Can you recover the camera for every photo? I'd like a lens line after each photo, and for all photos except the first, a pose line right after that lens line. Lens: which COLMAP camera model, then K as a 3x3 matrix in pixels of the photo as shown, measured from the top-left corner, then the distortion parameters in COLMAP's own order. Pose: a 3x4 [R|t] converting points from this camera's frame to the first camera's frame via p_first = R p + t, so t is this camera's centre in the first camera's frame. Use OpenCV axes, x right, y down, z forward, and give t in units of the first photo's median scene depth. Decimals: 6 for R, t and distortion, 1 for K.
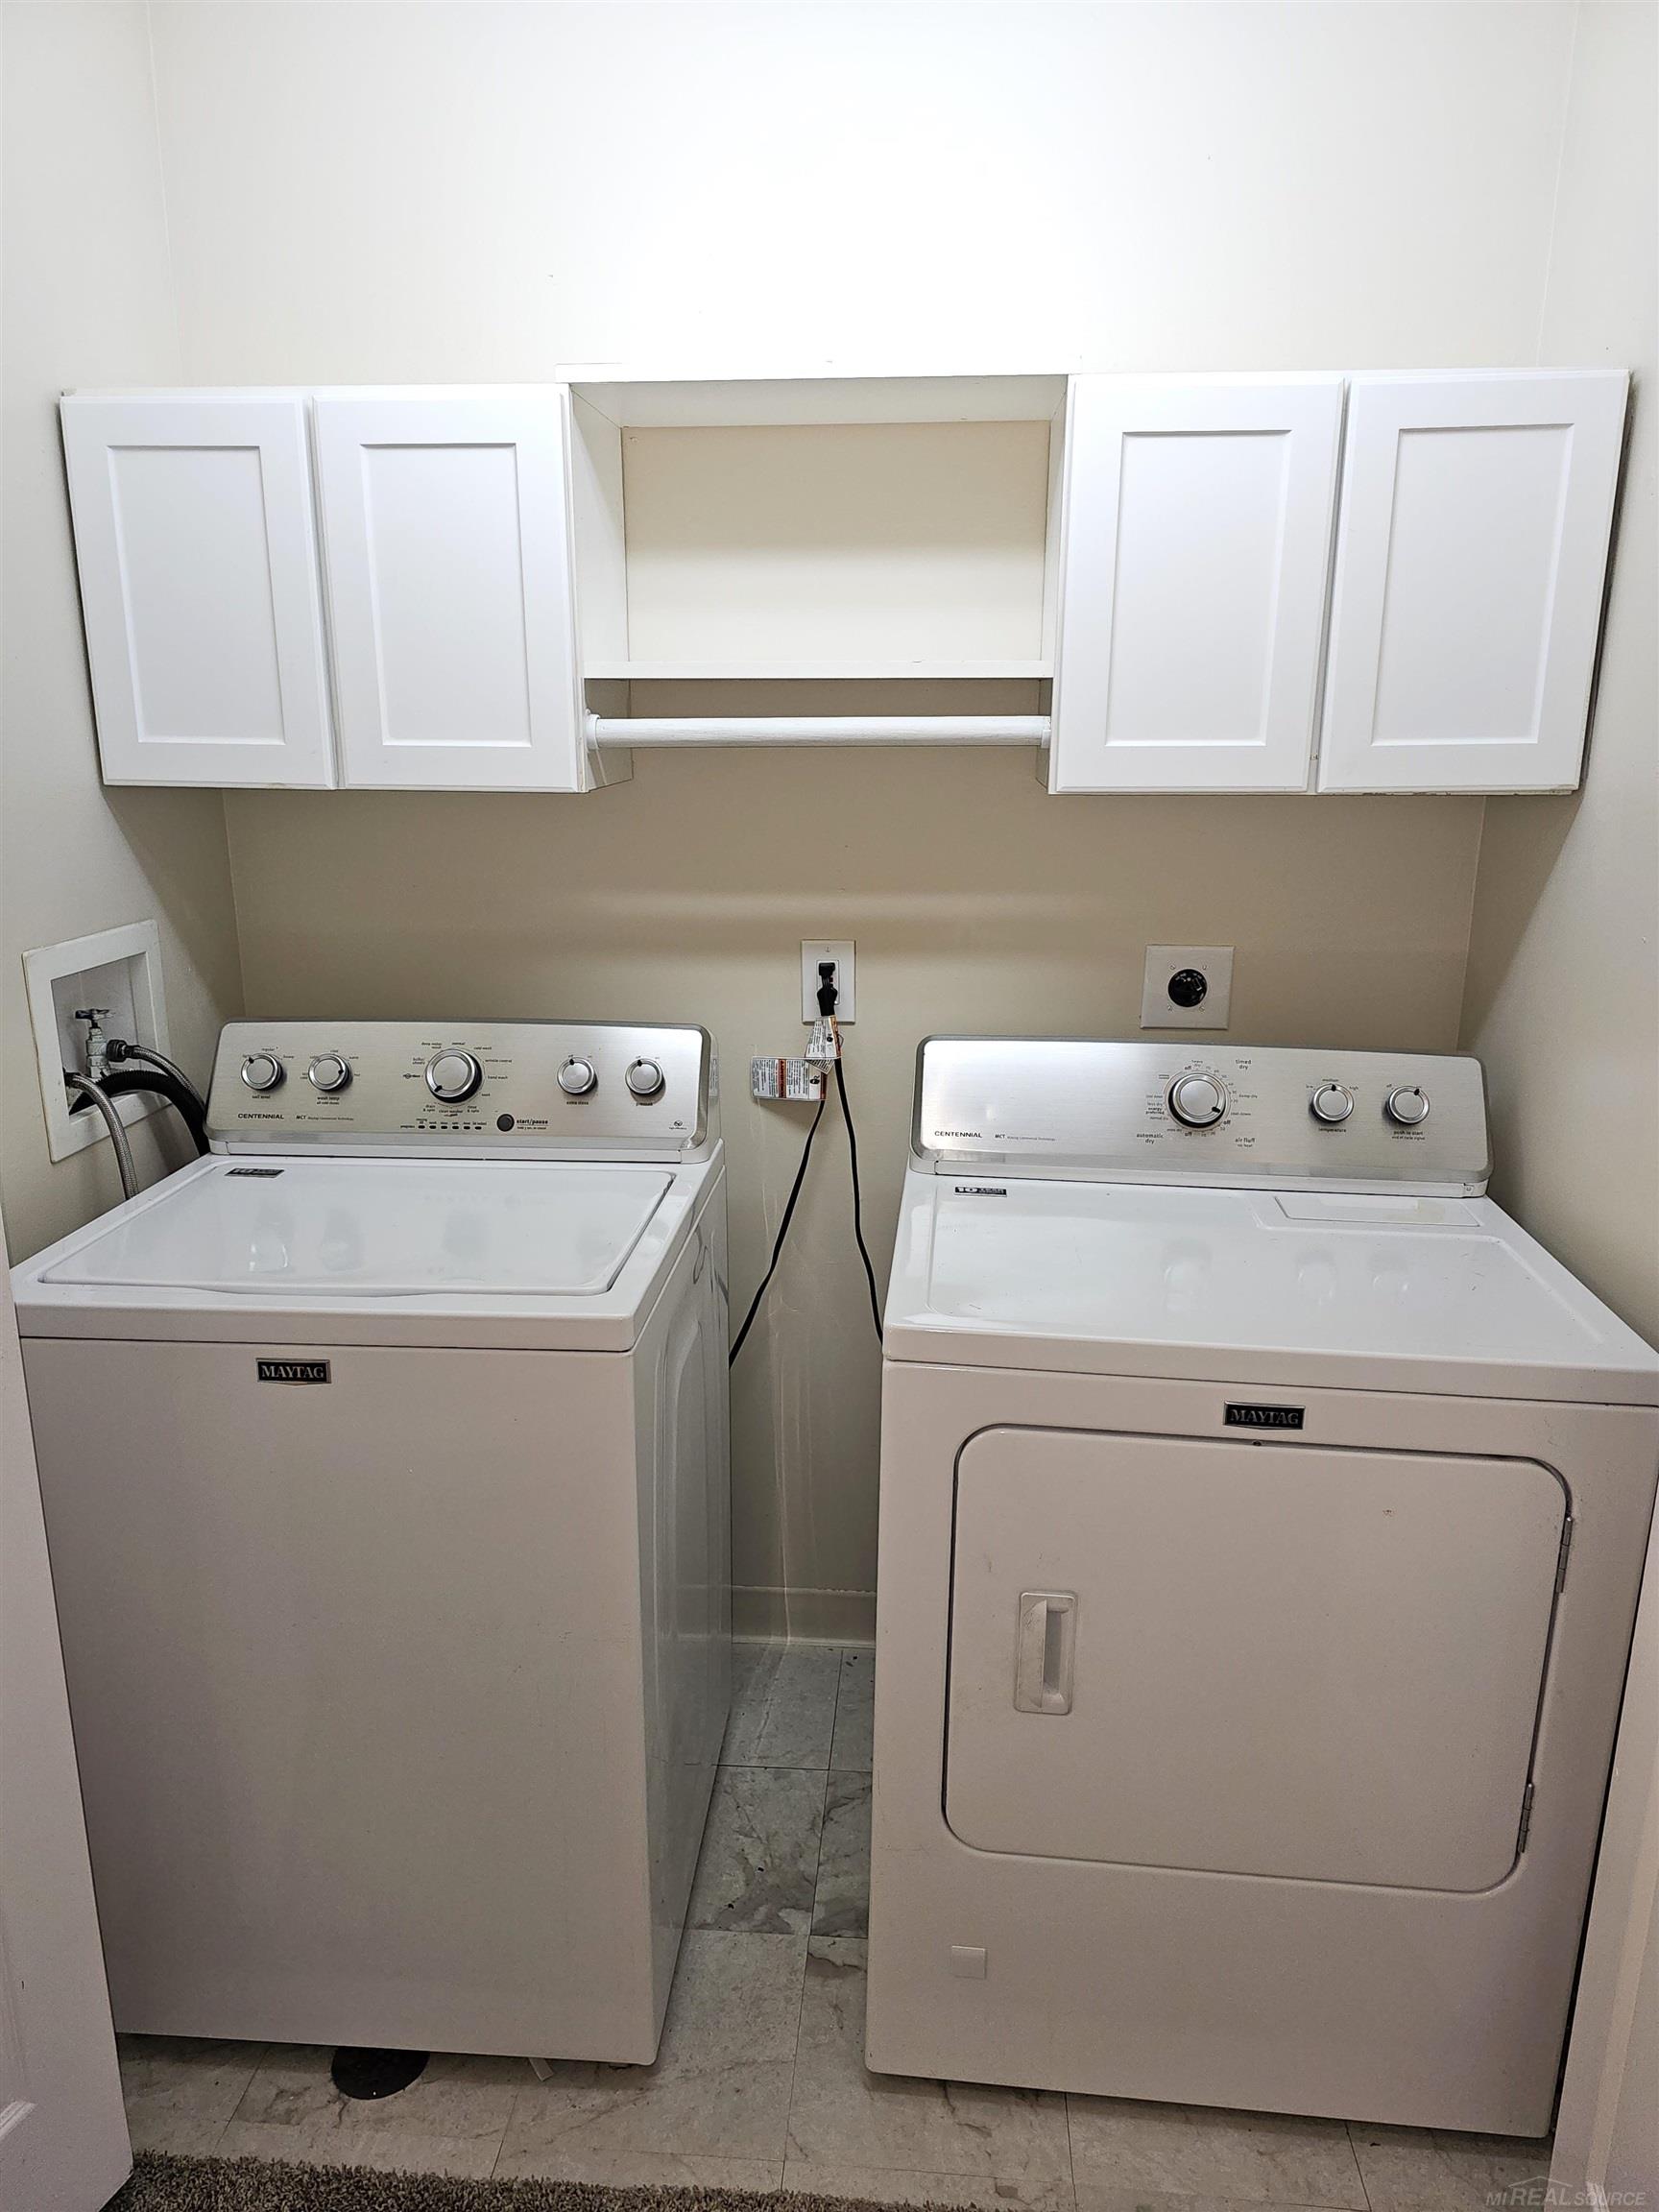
lens RADIAL K [[1468.6, 0, 829.5], [0, 1468.6, 1106.0], [0, 0, 1]] dist [0.067330, -0.066074]
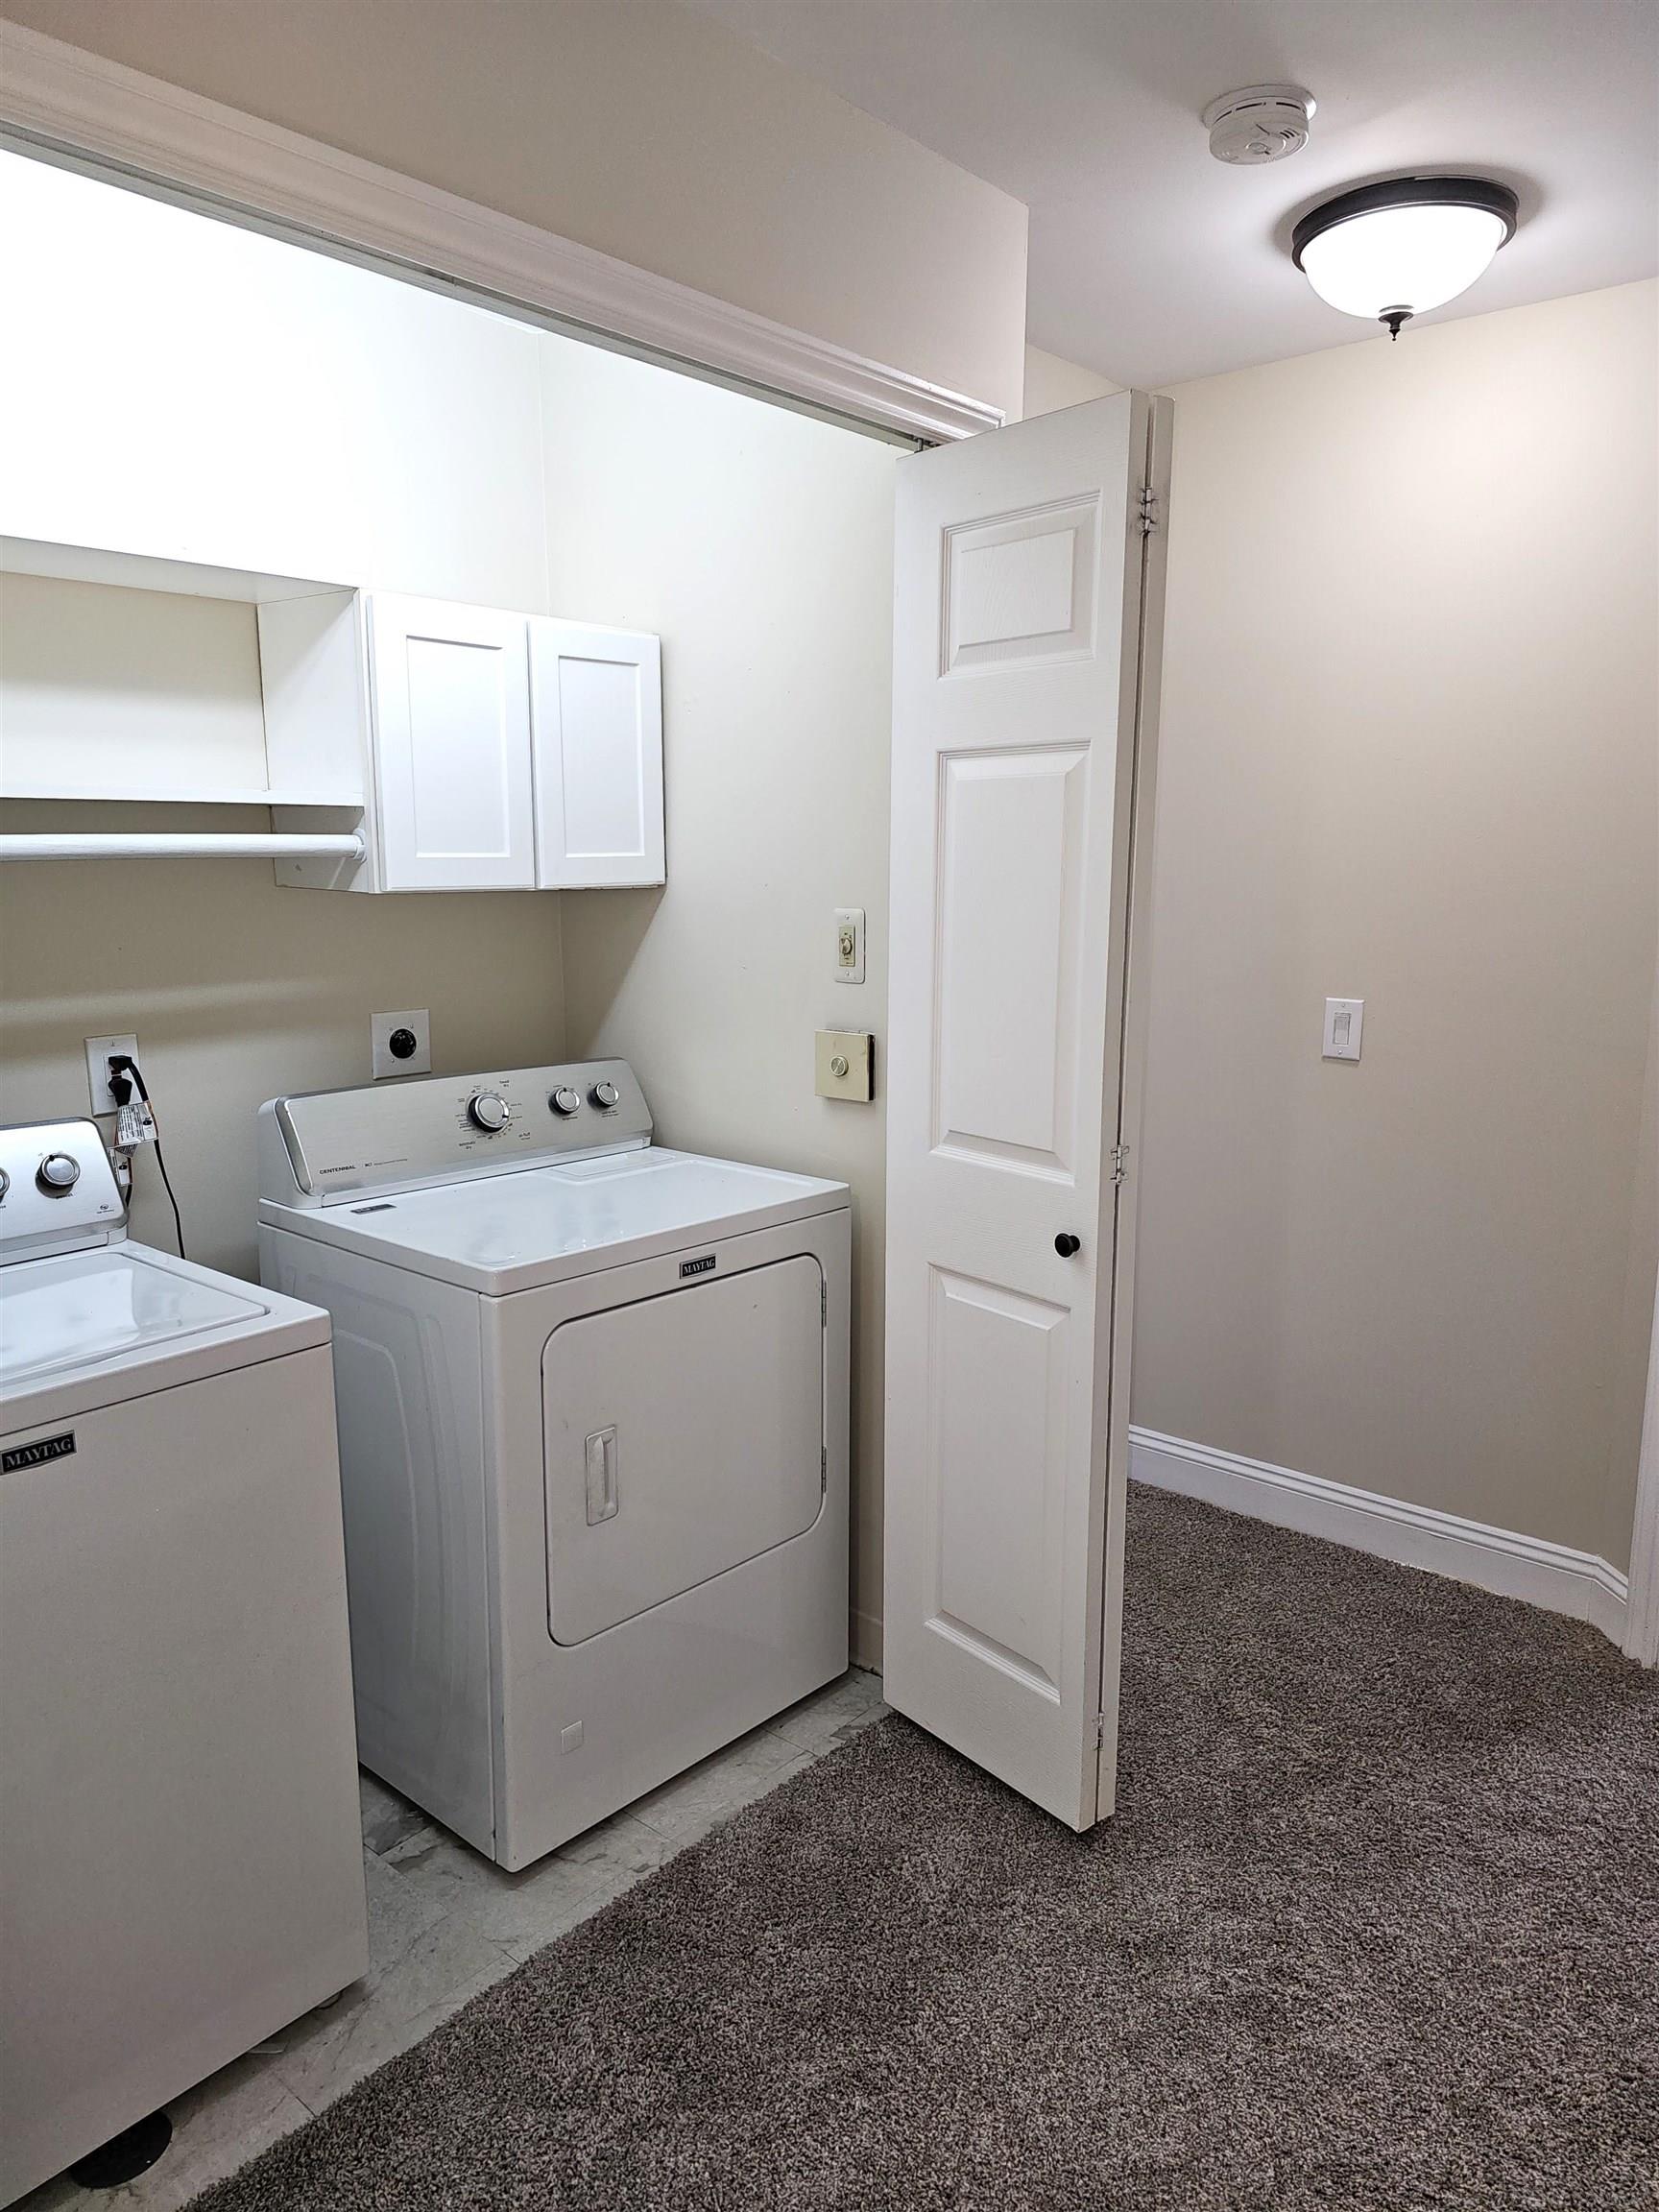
lens RADIAL K [[1468.6, 0, 829.5], [0, 1468.6, 1106.0], [0, 0, 1]] dist [0.067330, -0.066074]
pose [[0.592659, -0.141272, 0.792967, -0.705945], [0.205330, 0.978471, 0.020858, 0.028875], [-0.778842, 0.150458, 0.608907, -0.087244]]
